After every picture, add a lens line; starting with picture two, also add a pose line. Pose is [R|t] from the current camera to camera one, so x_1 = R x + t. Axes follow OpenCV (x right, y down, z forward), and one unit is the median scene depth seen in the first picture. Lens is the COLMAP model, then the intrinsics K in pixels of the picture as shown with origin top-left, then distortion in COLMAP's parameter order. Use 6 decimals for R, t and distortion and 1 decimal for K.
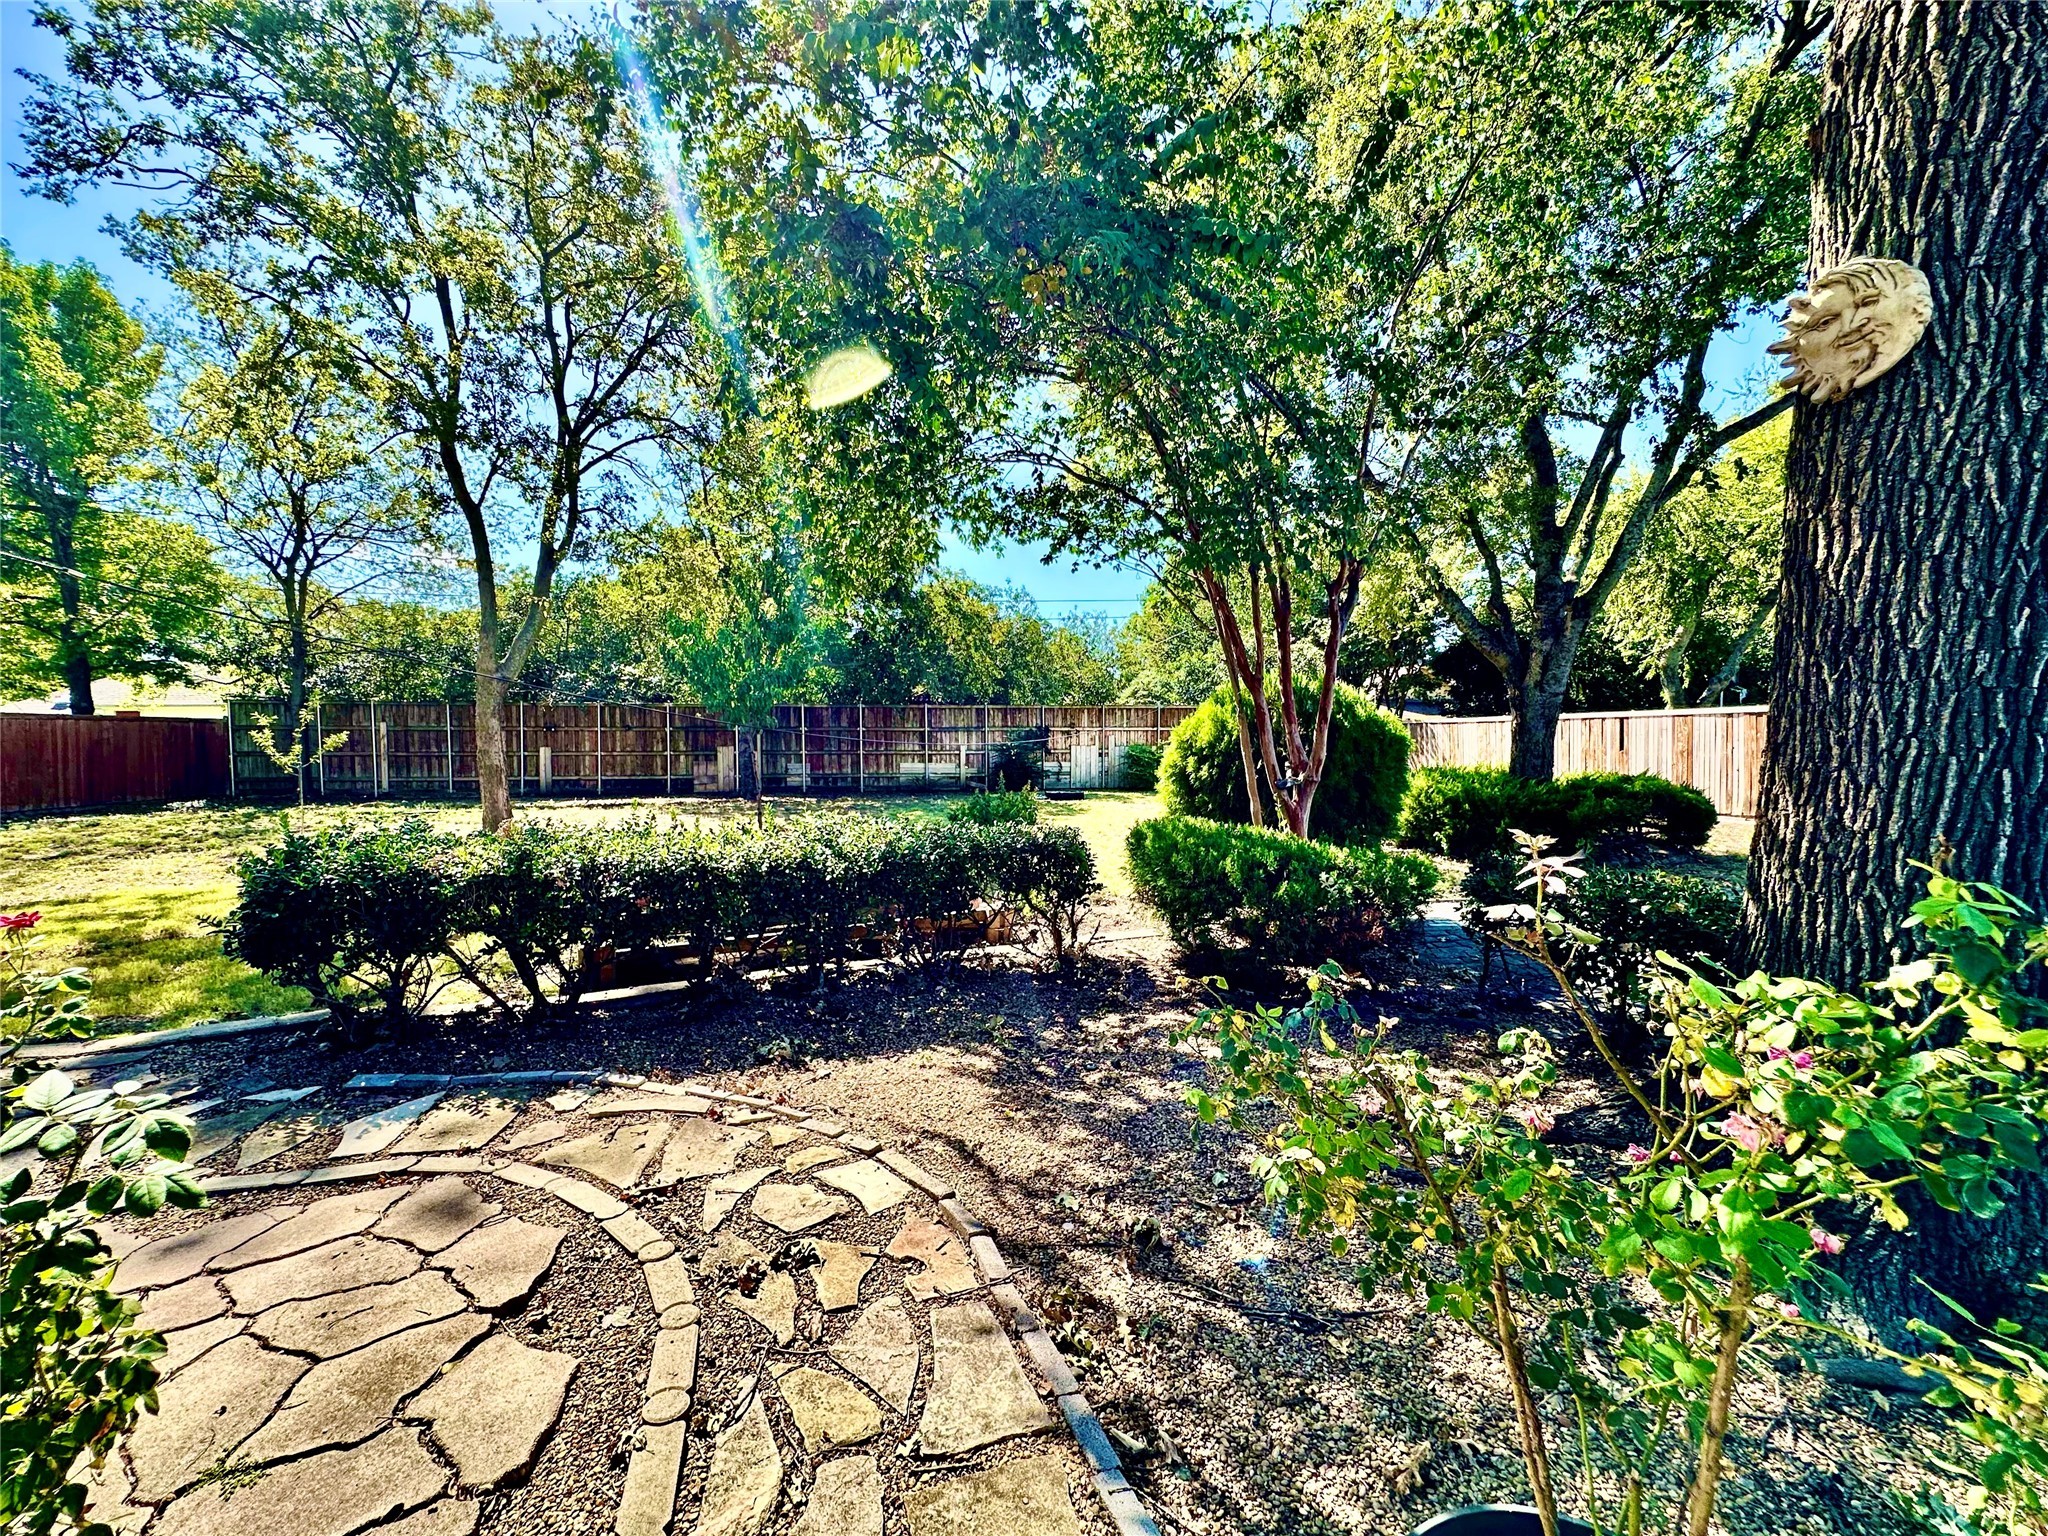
lens RADIAL K [[818.8, 0, 1033.5], [0, 818.8, 769.7], [0, 0, 1]] dist [-0.001649, -0.000025]
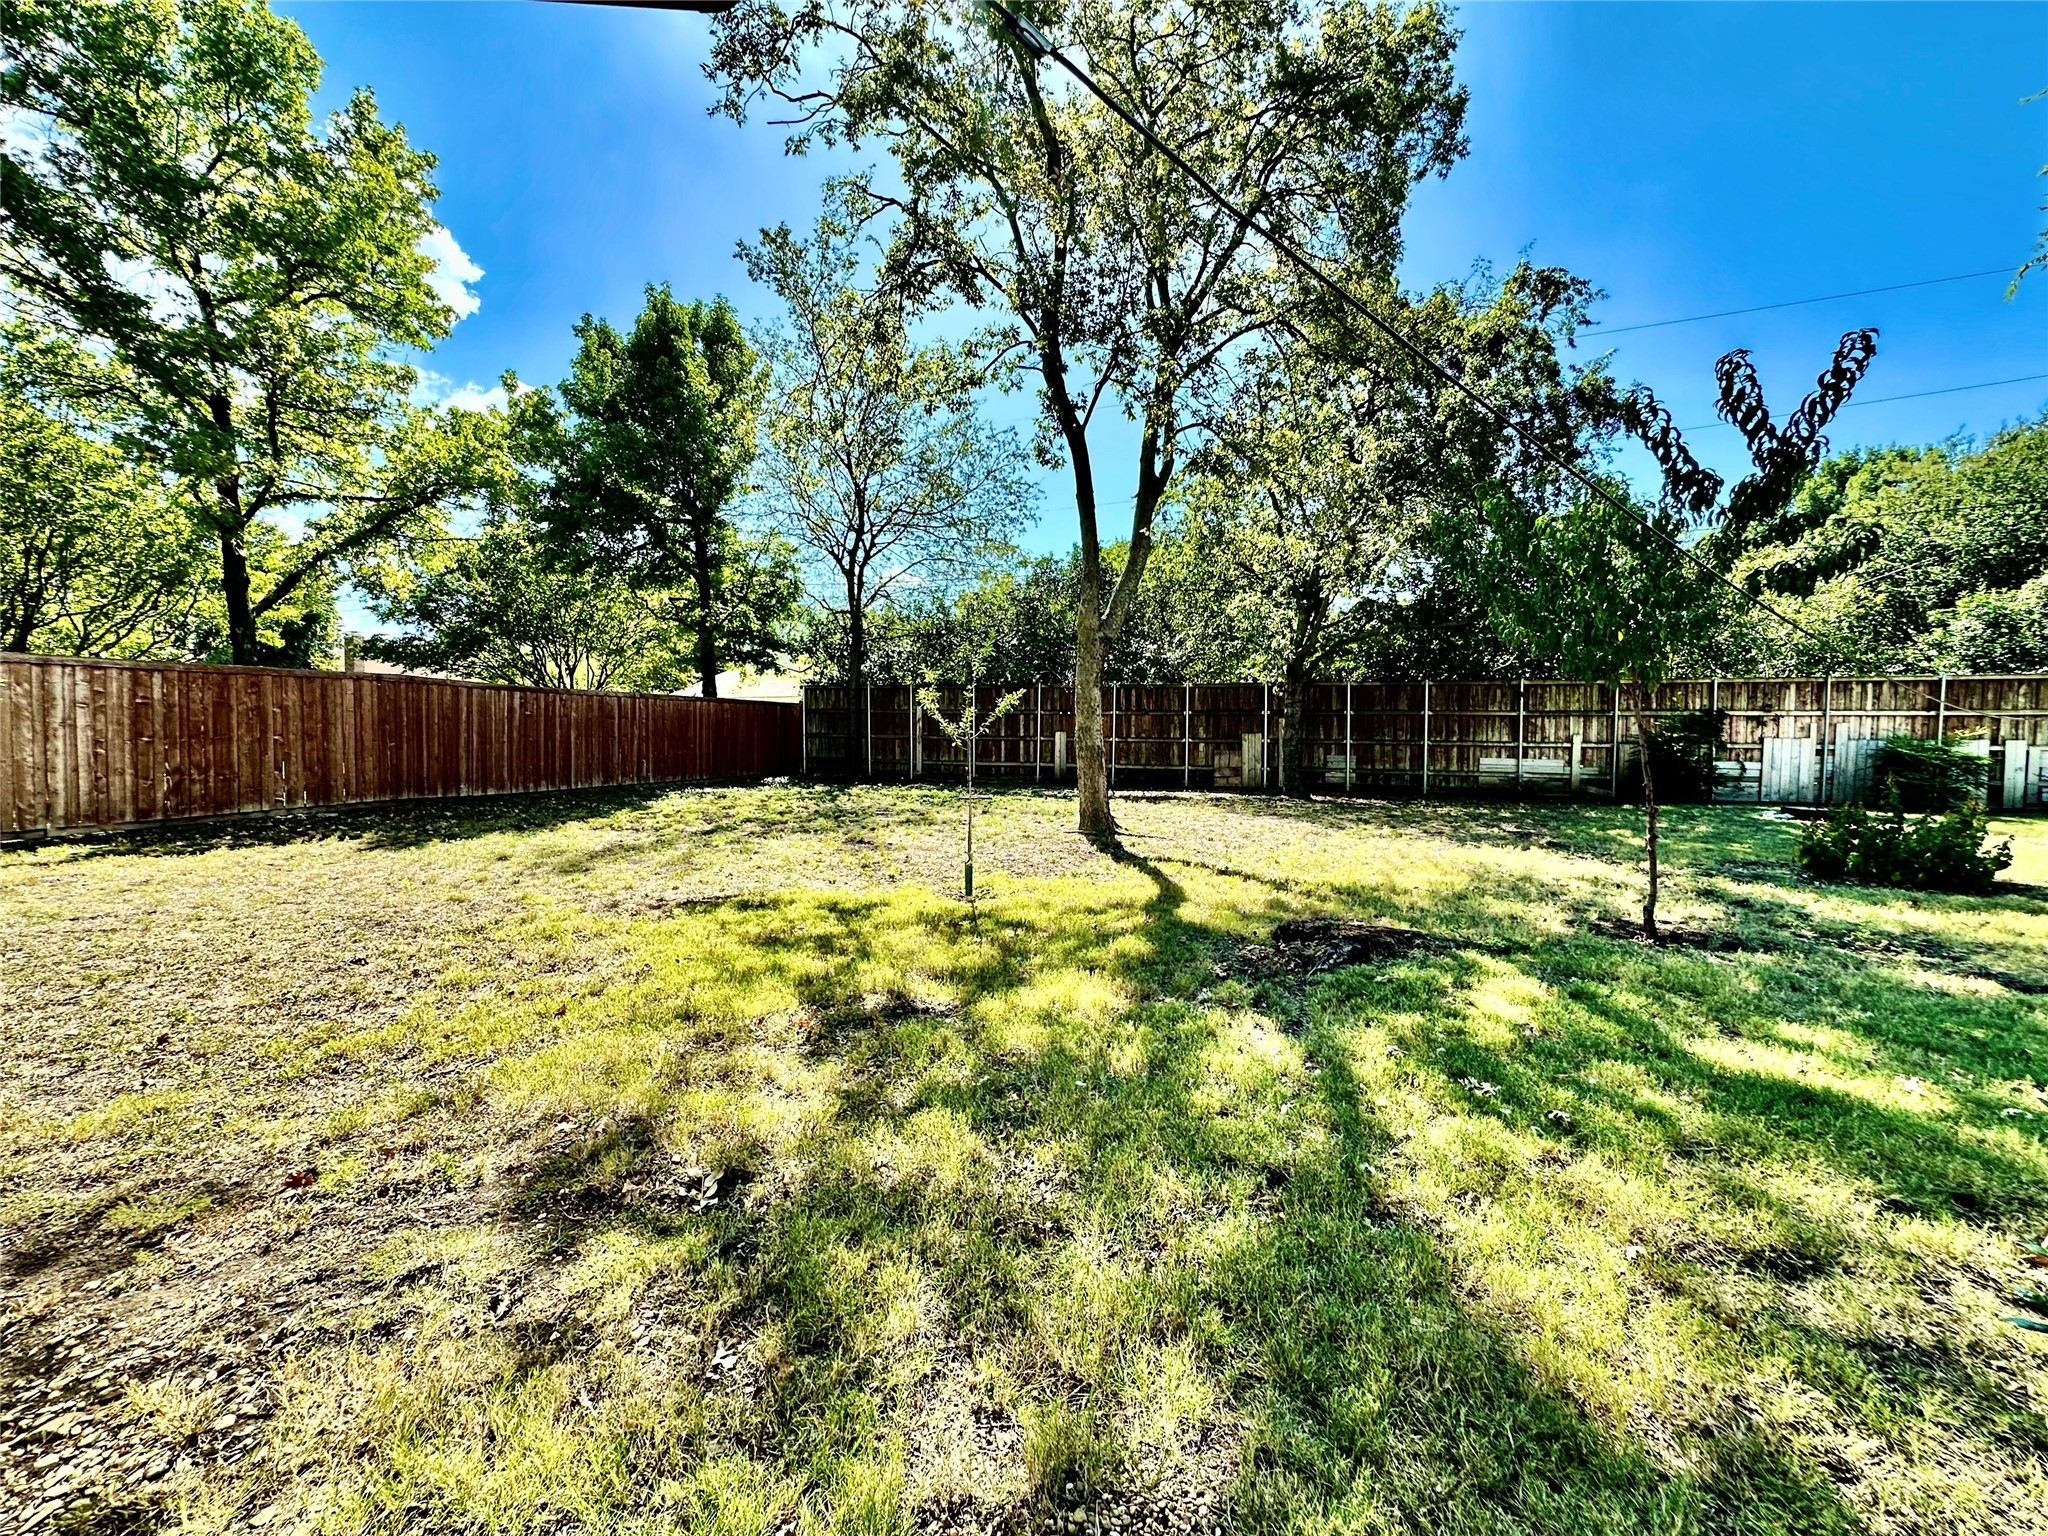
lens RADIAL K [[818.8, 0, 1020.0], [0, 818.8, 768.6], [0, 0, 1]] dist [-0.001649, -0.000025]
pose [[0.889520, 0.029146, -0.455965, -0.227520], [-0.027743, 0.999567, 0.009773, 0.006681], [0.456053, 0.003957, 0.889944, 0.160551]]
